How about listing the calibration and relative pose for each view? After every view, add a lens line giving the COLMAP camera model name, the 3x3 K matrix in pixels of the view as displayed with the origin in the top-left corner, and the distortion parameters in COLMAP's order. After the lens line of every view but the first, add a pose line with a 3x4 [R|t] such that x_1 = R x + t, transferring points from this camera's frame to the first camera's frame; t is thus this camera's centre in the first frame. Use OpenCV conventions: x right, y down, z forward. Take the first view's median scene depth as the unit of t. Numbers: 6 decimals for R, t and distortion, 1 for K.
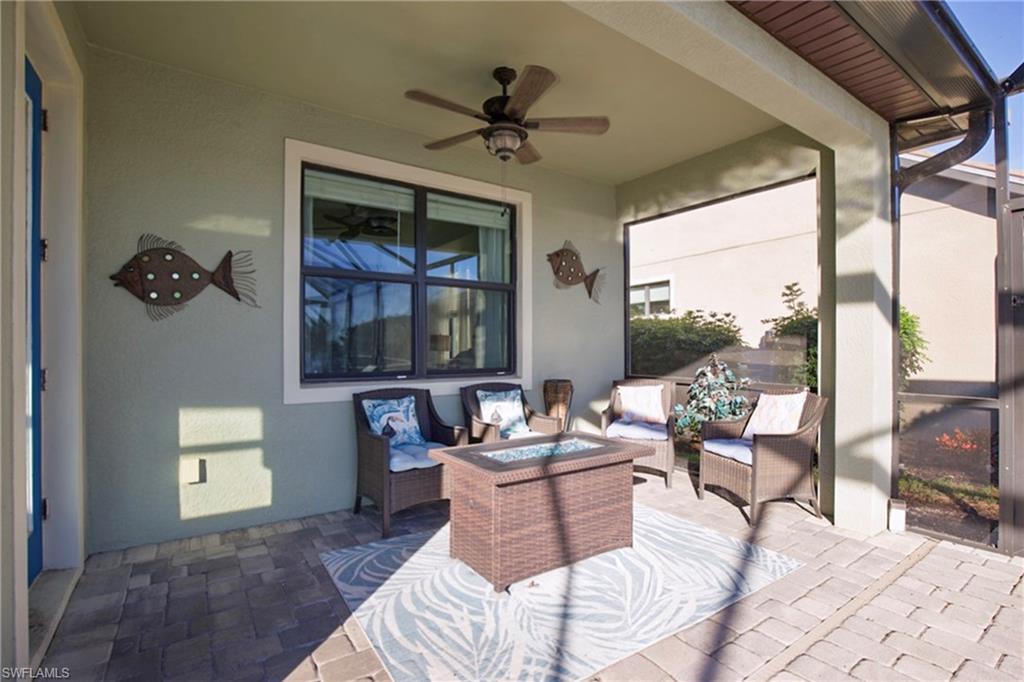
lens RADIAL K [[473.6, 0, 512.0], [0, 473.6, 341.0], [0, 0, 1]] dist [-0.015510, 0.000099]
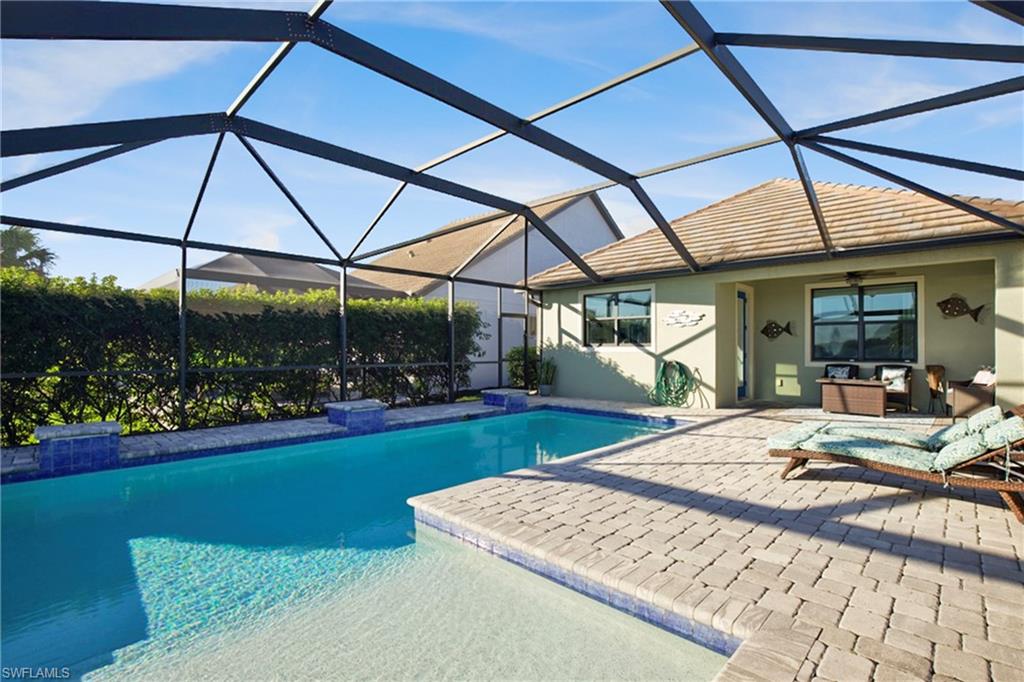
lens RADIAL K [[473.6, 0, 512.0], [0, 473.6, 341.0], [0, 0, 1]] dist [-0.015510, 0.000099]
pose [[0.167934, -0.021597, -0.985562, 2.005717], [0.001512, 0.999764, -0.021650, 0.022834], [0.985797, 0.002146, 0.167927, -1.302034]]
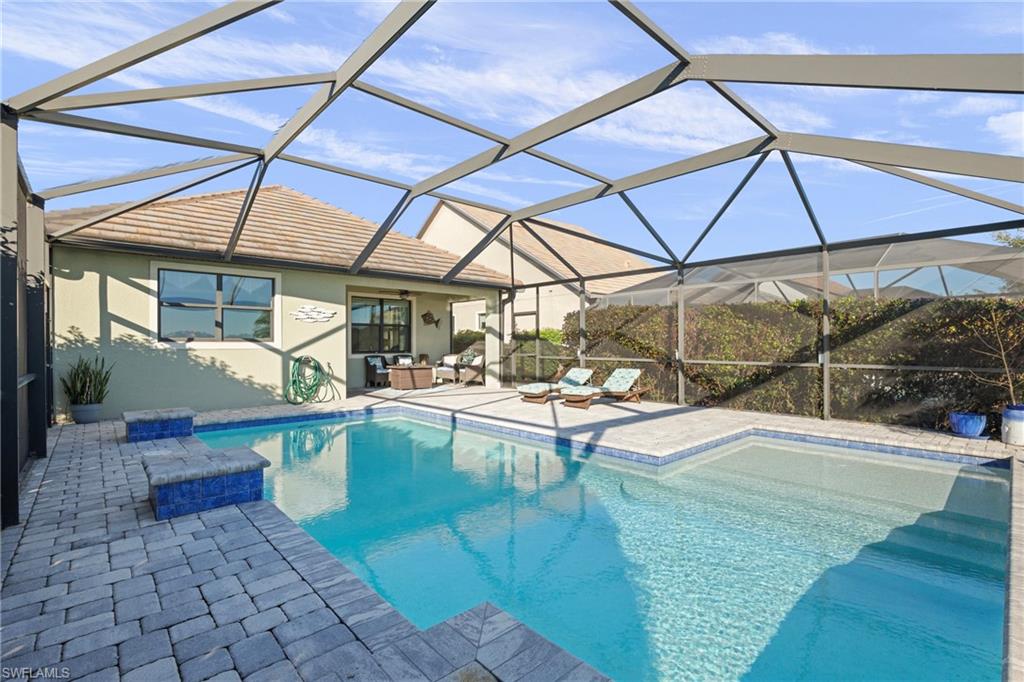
lens RADIAL K [[473.6, 0, 512.0], [0, 473.6, 341.0], [0, 0, 1]] dist [-0.015510, 0.000099]
pose [[0.993638, -0.002288, 0.112599, 0.376985], [0.002109, 0.999996, 0.001705, -0.012610], [-0.112602, -0.001457, 0.993639, -2.653689]]
